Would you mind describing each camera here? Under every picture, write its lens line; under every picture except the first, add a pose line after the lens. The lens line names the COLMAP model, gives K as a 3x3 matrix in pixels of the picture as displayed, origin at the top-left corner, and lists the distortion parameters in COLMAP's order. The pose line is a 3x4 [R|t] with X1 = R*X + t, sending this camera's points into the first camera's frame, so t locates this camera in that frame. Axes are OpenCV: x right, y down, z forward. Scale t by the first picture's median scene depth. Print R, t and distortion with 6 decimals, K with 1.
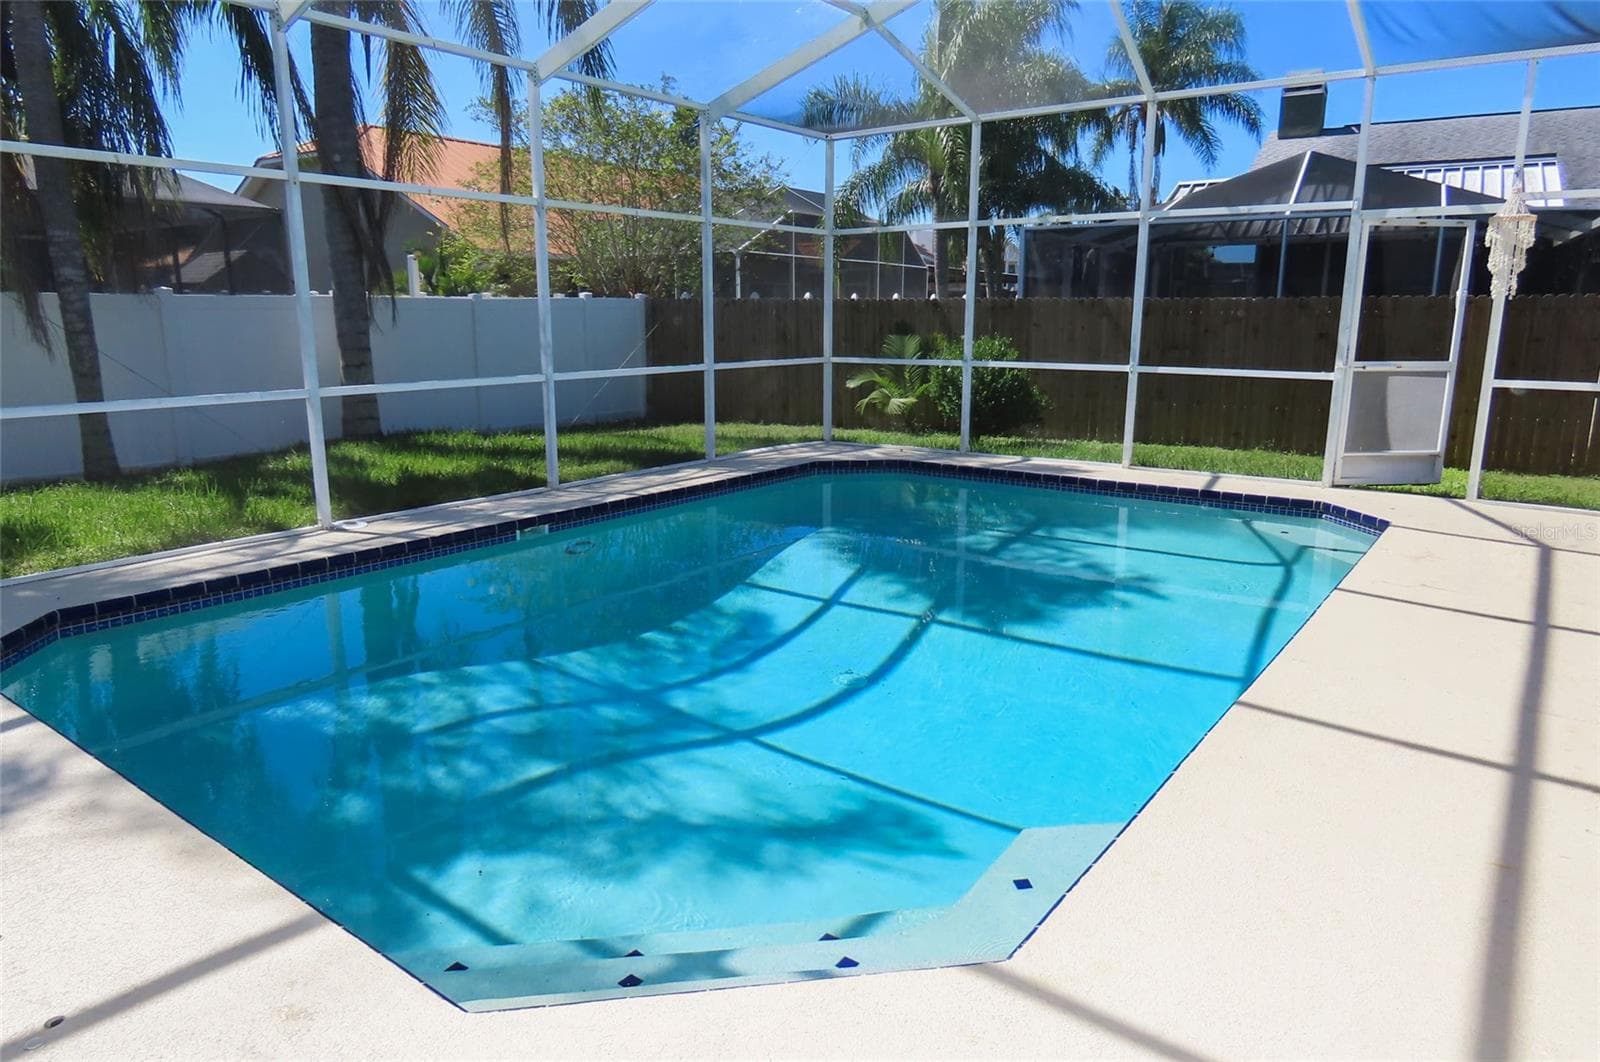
lens RADIAL K [[1014.0, 0, 797.7], [0, 1014.0, 531.8], [0, 0, 1]] dist [-0.007697, 0.003726]
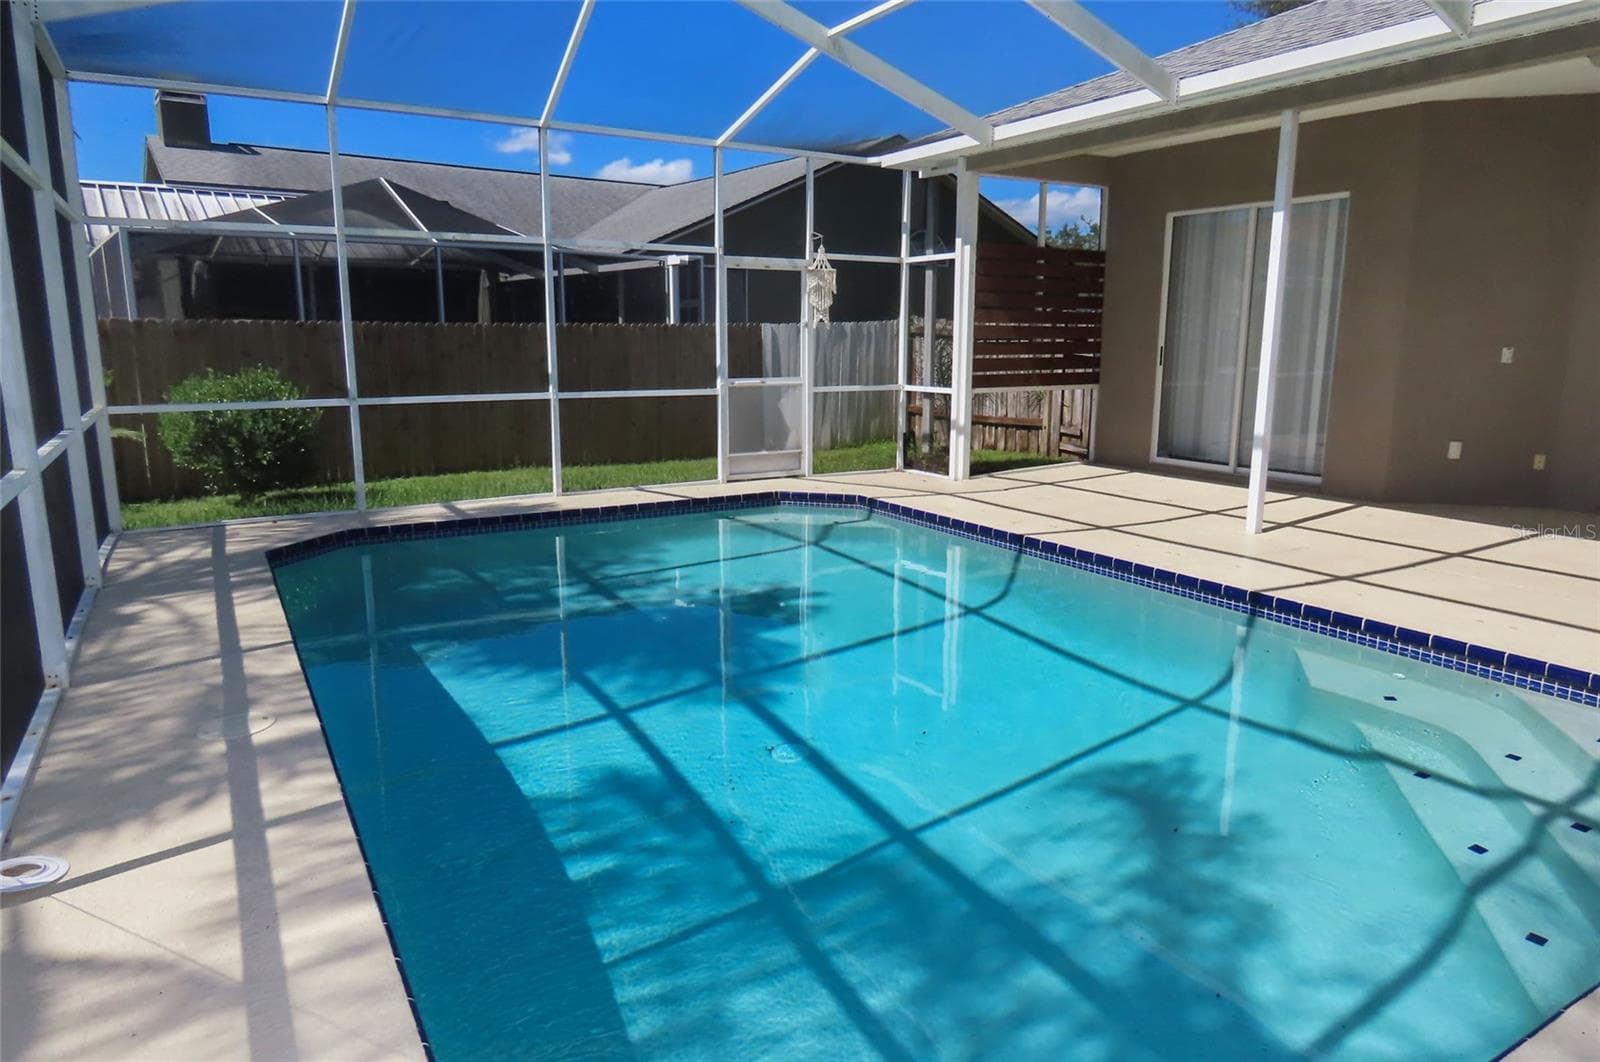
lens RADIAL K [[1014.0, 0, 797.7], [0, 1014.0, 531.8], [0, 0, 1]] dist [-0.007697, 0.003726]
pose [[0.149333, -0.186443, 0.971050, -0.696354], [0.204083, 0.966728, 0.154228, -0.164825], [-0.967497, 0.175144, 0.182414, 0.735195]]
